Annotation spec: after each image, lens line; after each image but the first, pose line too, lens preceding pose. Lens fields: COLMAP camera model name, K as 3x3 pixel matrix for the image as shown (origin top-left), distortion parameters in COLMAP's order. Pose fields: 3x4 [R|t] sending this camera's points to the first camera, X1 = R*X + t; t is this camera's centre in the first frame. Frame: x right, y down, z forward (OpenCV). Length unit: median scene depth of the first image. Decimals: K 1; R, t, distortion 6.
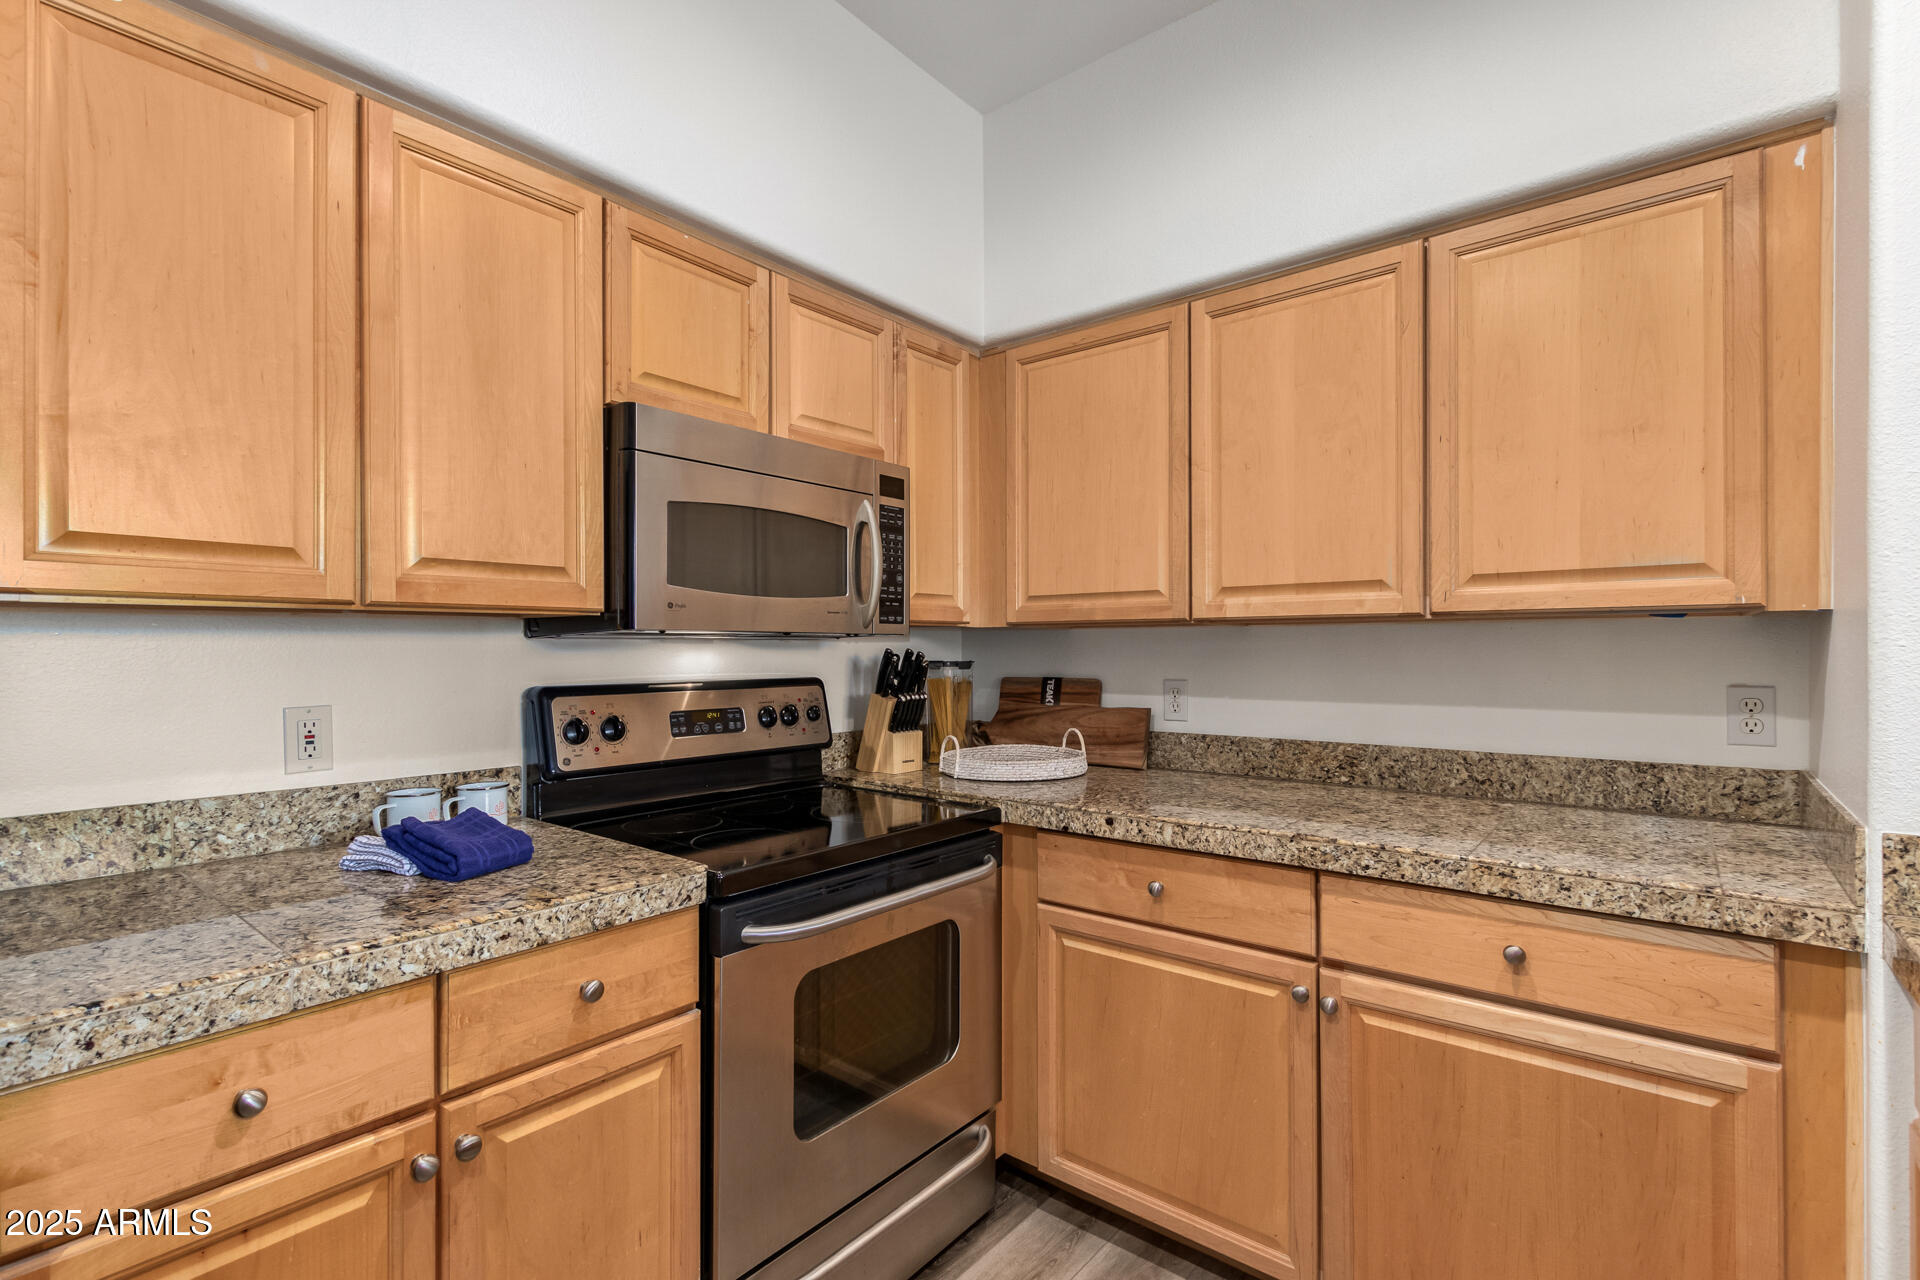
lens RADIAL K [[877.1, 0, 951.7], [0, 877.1, 648.2], [0, 0, 1]] dist [0.004312, -0.001854]
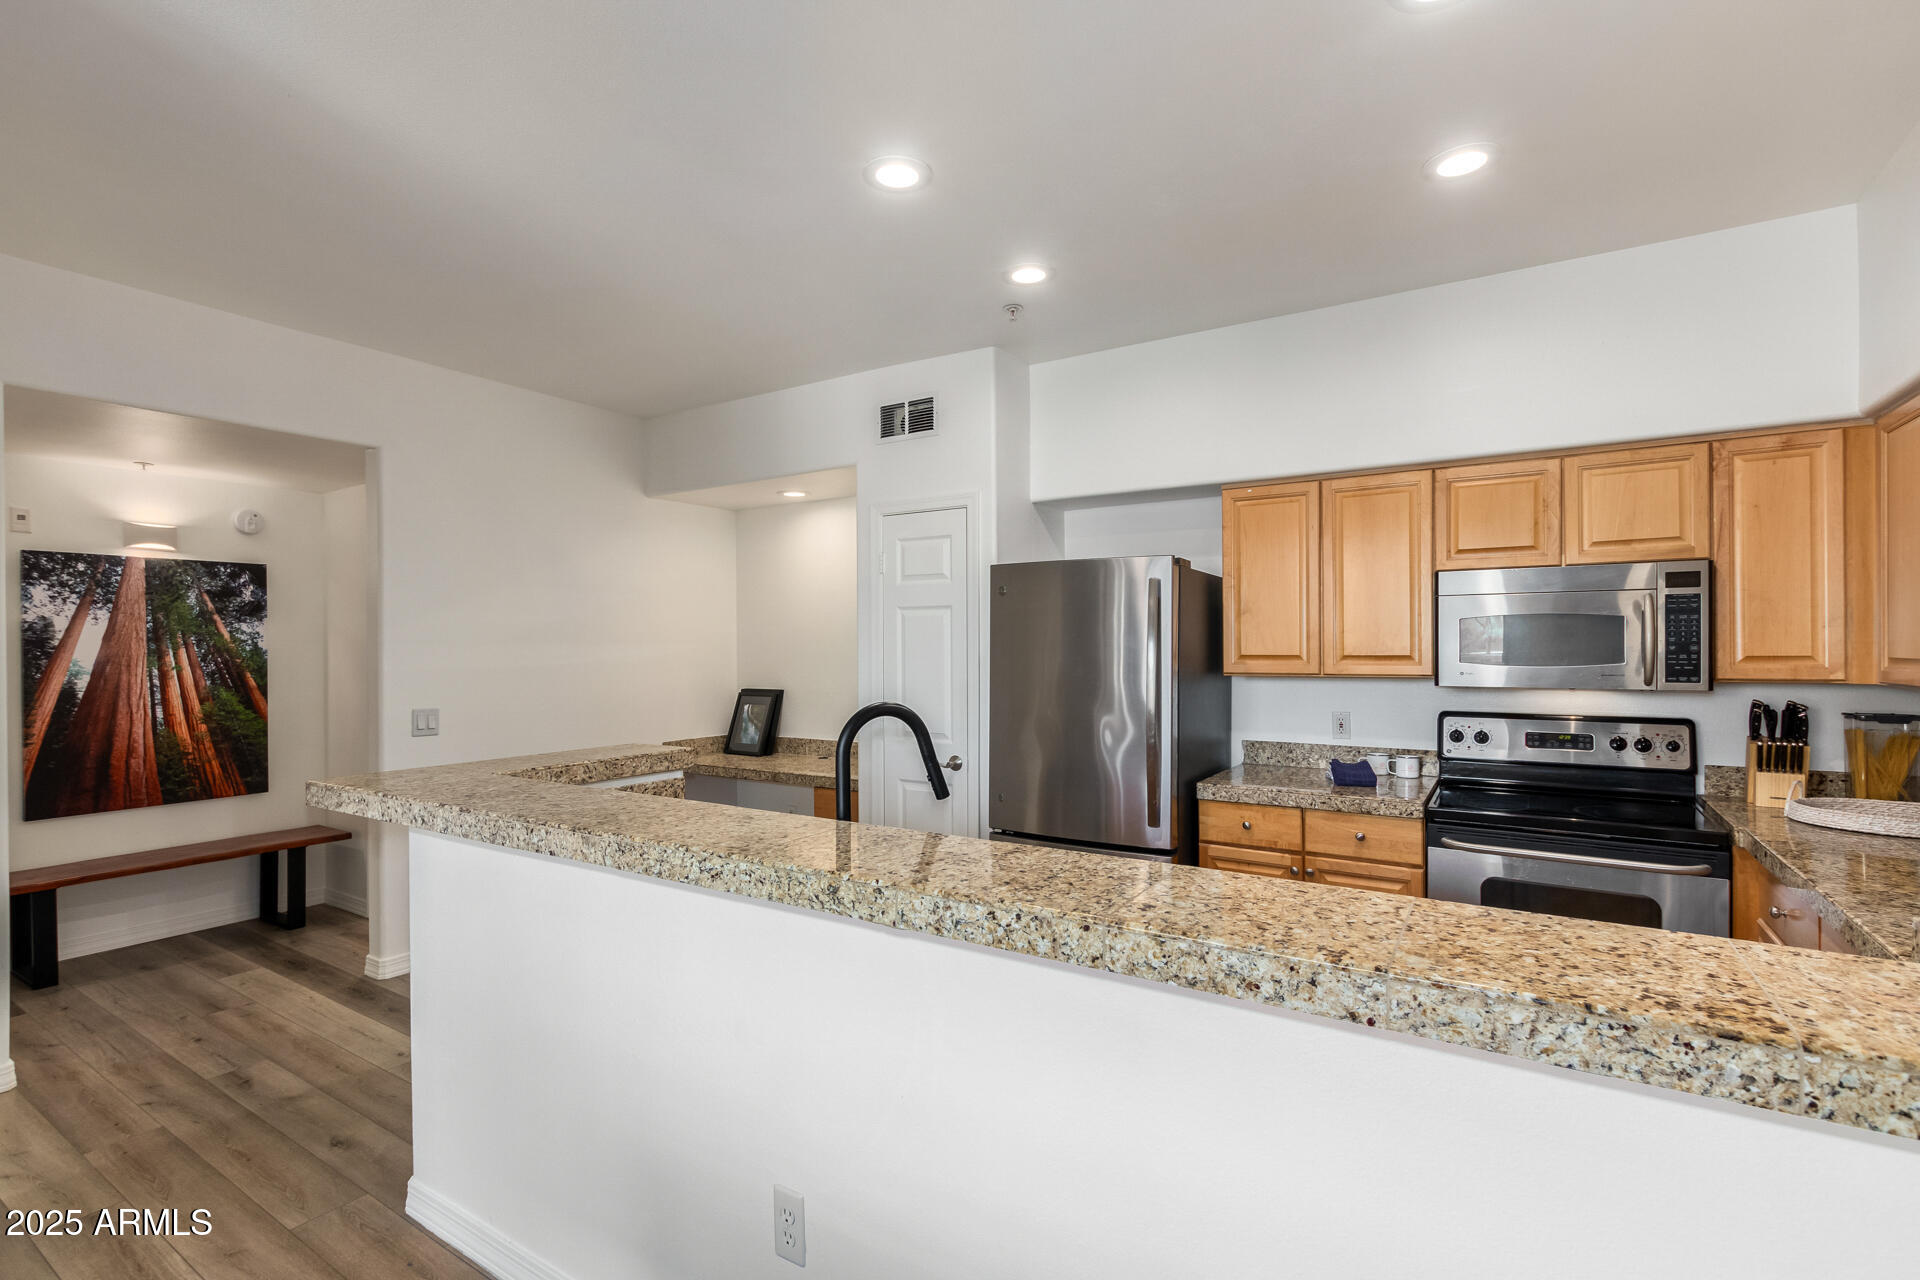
lens RADIAL K [[877.1, 0, 951.7], [0, 877.1, 648.2], [0, 0, 1]] dist [0.004312, -0.001854]
pose [[0.116446, 0.004028, -0.993189, 1.158709], [0.005729, 0.999972, 0.004727, -0.095786], [0.993180, -0.006240, 0.116420, -0.257961]]
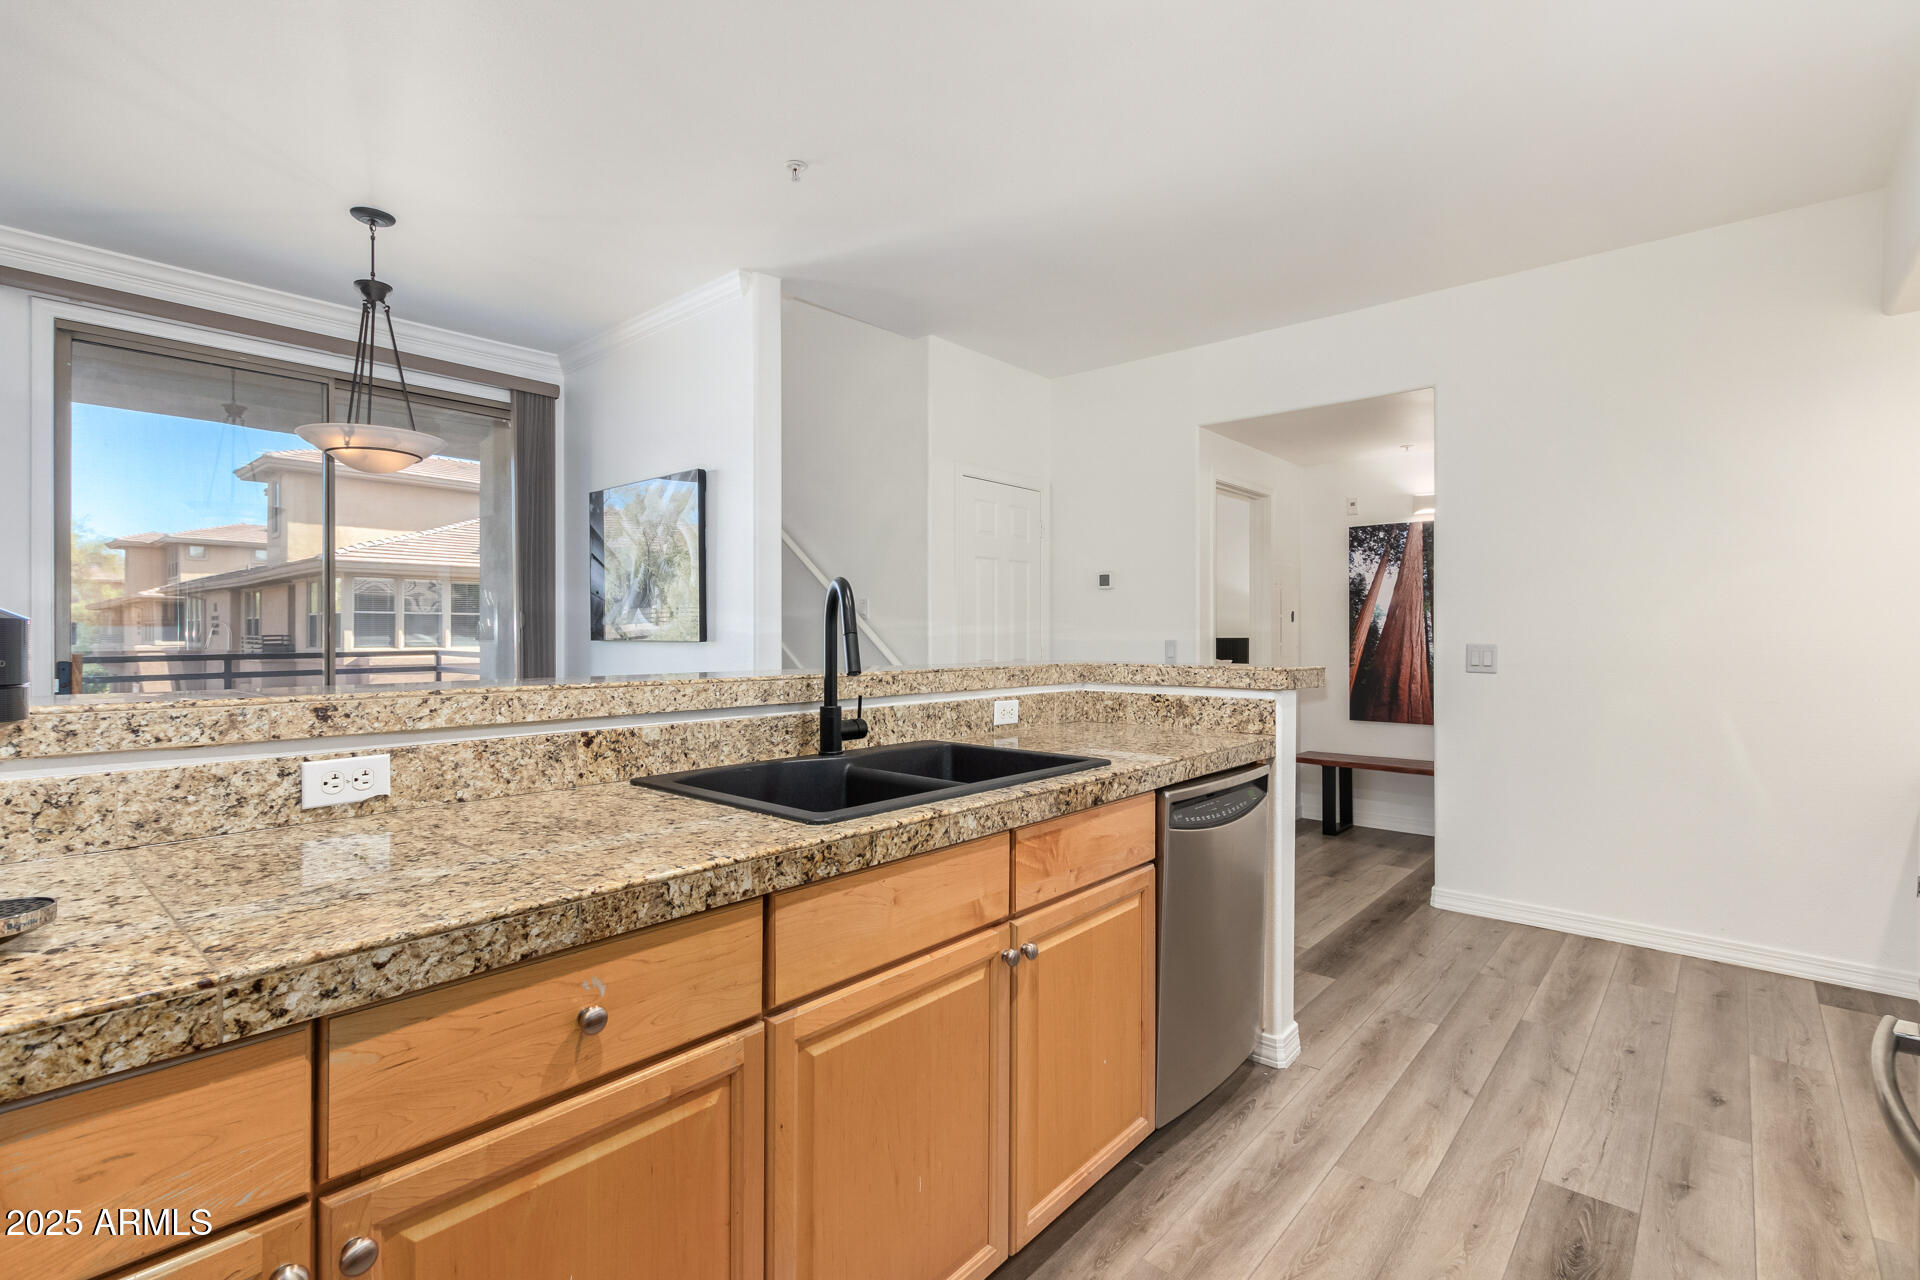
lens RADIAL K [[876.7, 0, 952.3], [0, 876.7, 634.9], [0, 0, 1]] dist [0.003749, 0.000545]
pose [[-0.999132, 0.001432, 0.041643, 0.112972], [0.001283, 0.999993, -0.003608, 0.027633], [-0.041647, -0.003552, -0.999126, 0.706938]]
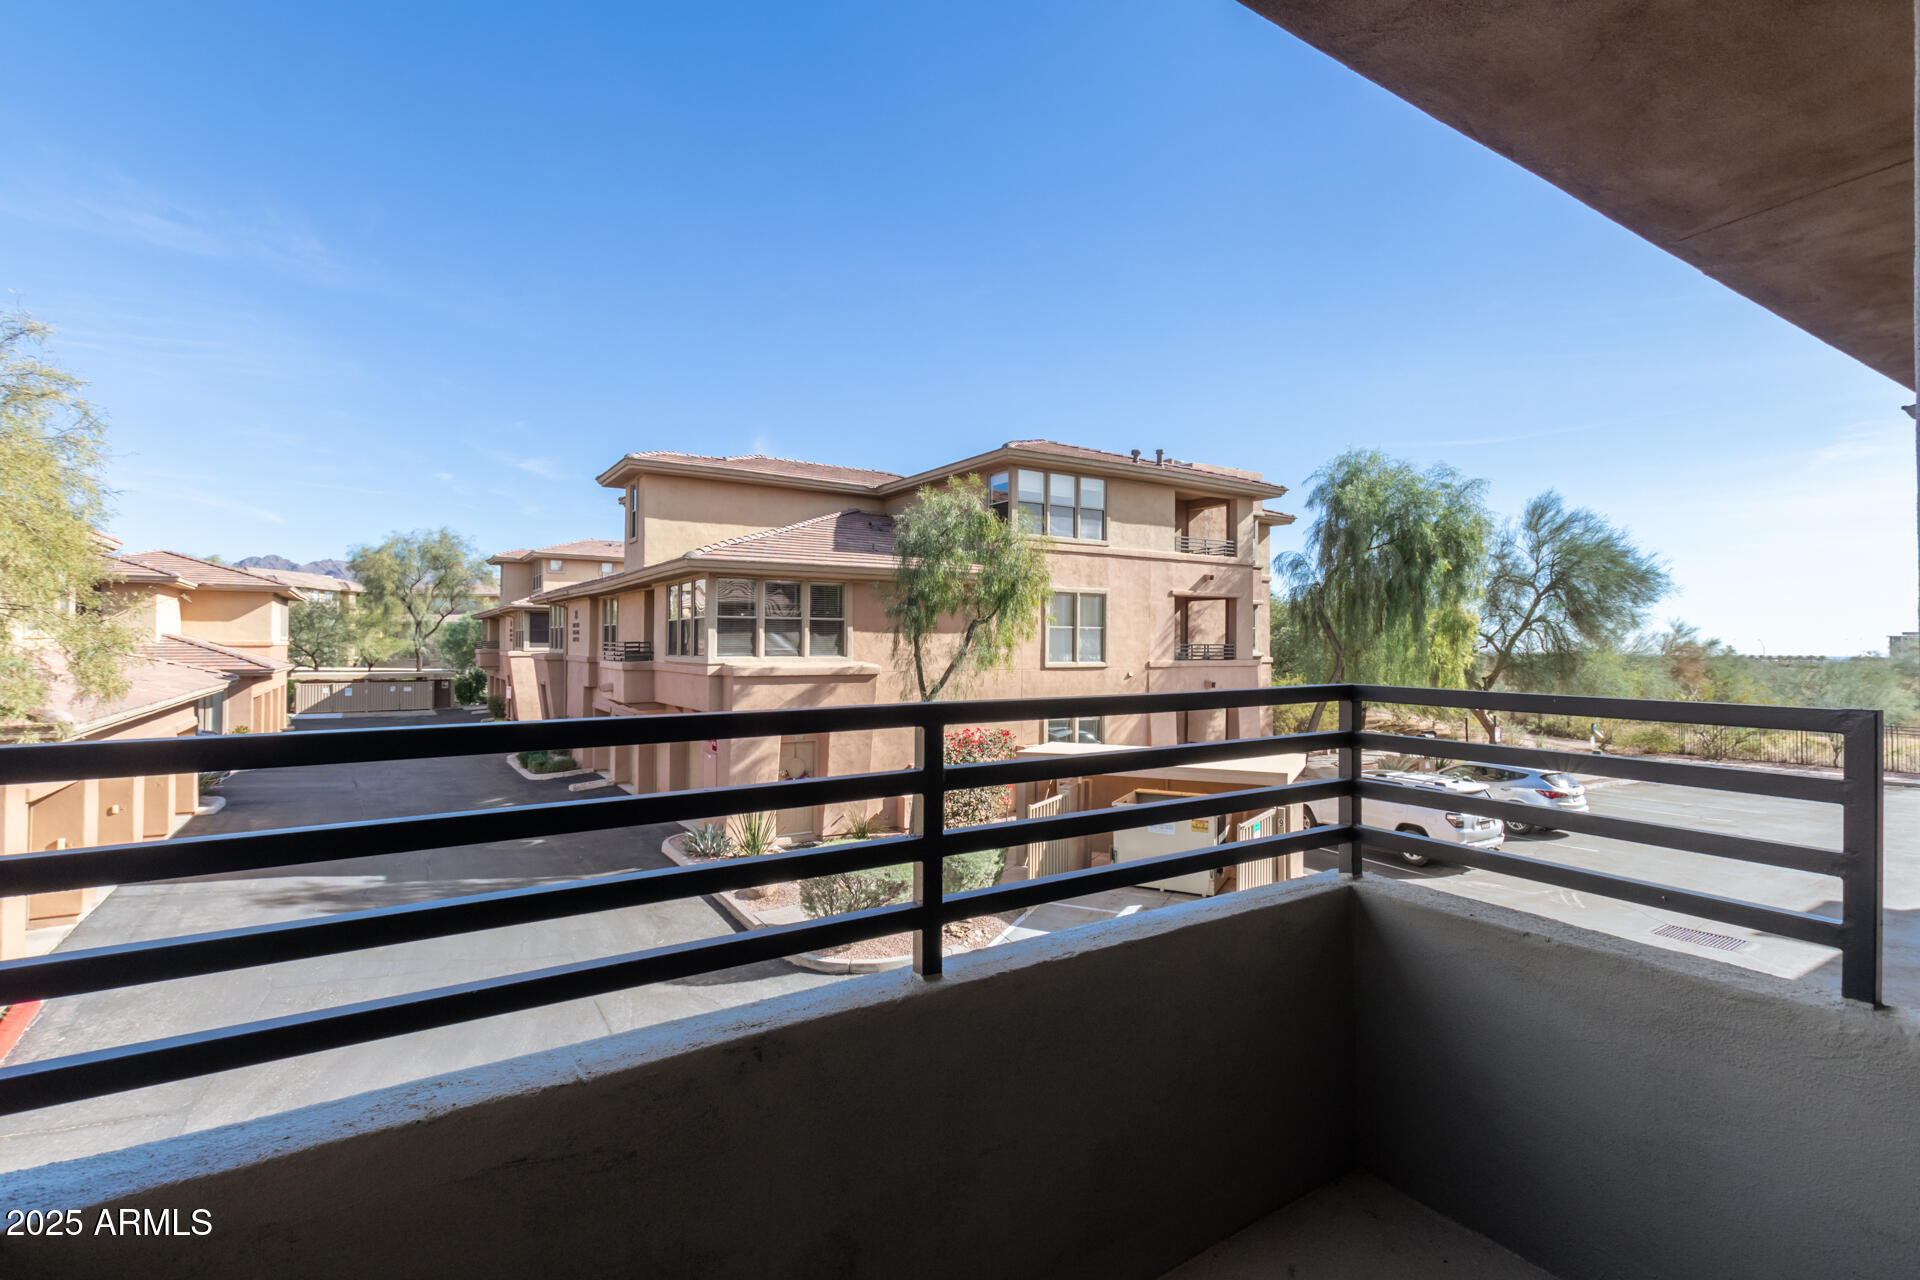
lens RADIAL K [[849.3, 0, 960.0], [0, 849.3, 640.0], [0, 0, 1]] dist [0.004203, -0.001177]
pose [[-0.956736, -0.002749, 0.290945, 2.313378], [-0.005530, 0.999947, -0.008735, 0.028828], [-0.290906, -0.009966, -0.956700, -1.258002]]
